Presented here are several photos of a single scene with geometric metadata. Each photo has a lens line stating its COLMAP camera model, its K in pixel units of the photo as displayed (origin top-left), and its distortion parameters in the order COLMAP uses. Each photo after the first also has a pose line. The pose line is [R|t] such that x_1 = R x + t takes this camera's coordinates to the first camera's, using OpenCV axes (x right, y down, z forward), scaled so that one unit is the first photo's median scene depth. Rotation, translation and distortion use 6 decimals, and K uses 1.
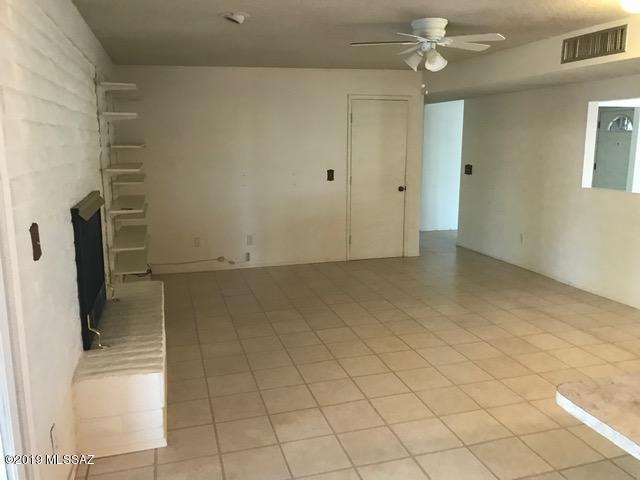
lens RADIAL K [[526.7, 0, 326.9], [0, 526.7, 235.3], [0, 0, 1]] dist [0.033594, -0.040482]
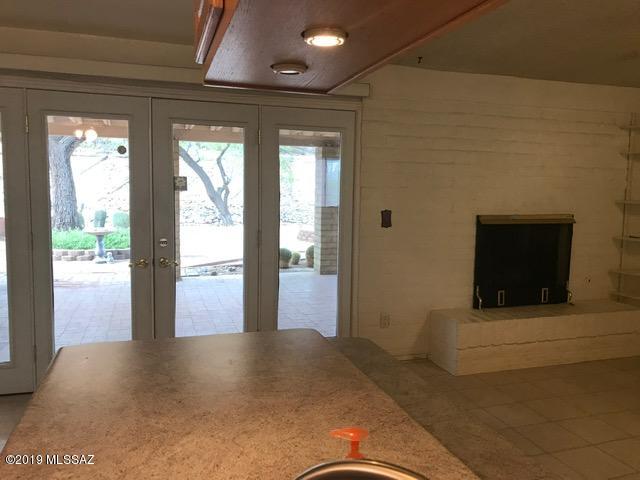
lens RADIAL K [[526.7, 0, 319.2], [0, 526.7, 239.7], [0, 0, 1]] dist [0.033594, -0.040482]
pose [[0.004670, 0.098977, -0.995079, 0.680951], [-0.191324, 0.976795, 0.096260, -0.025289], [0.981516, 0.189933, 0.023499, 0.316866]]
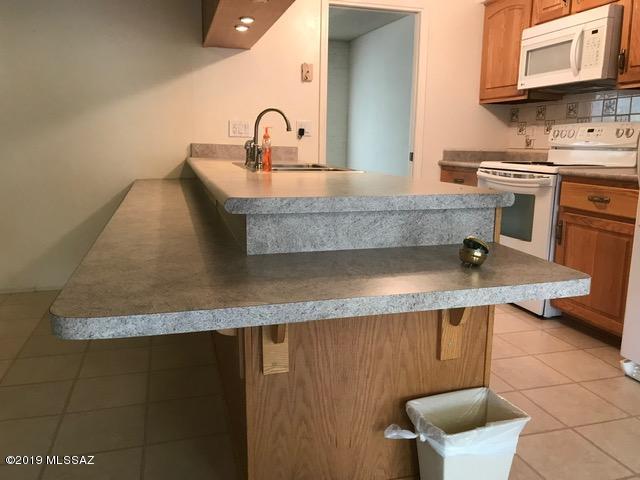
lens RADIAL K [[526.7, 0, 317.8], [0, 526.7, 236.2], [0, 0, 1]] dist [0.033594, -0.040482]
pose [[0.021354, -0.181015, 0.983248, -0.024911], [0.163484, 0.970867, 0.175186, 0.063079], [-0.986315, 0.157004, 0.050325, 0.277543]]
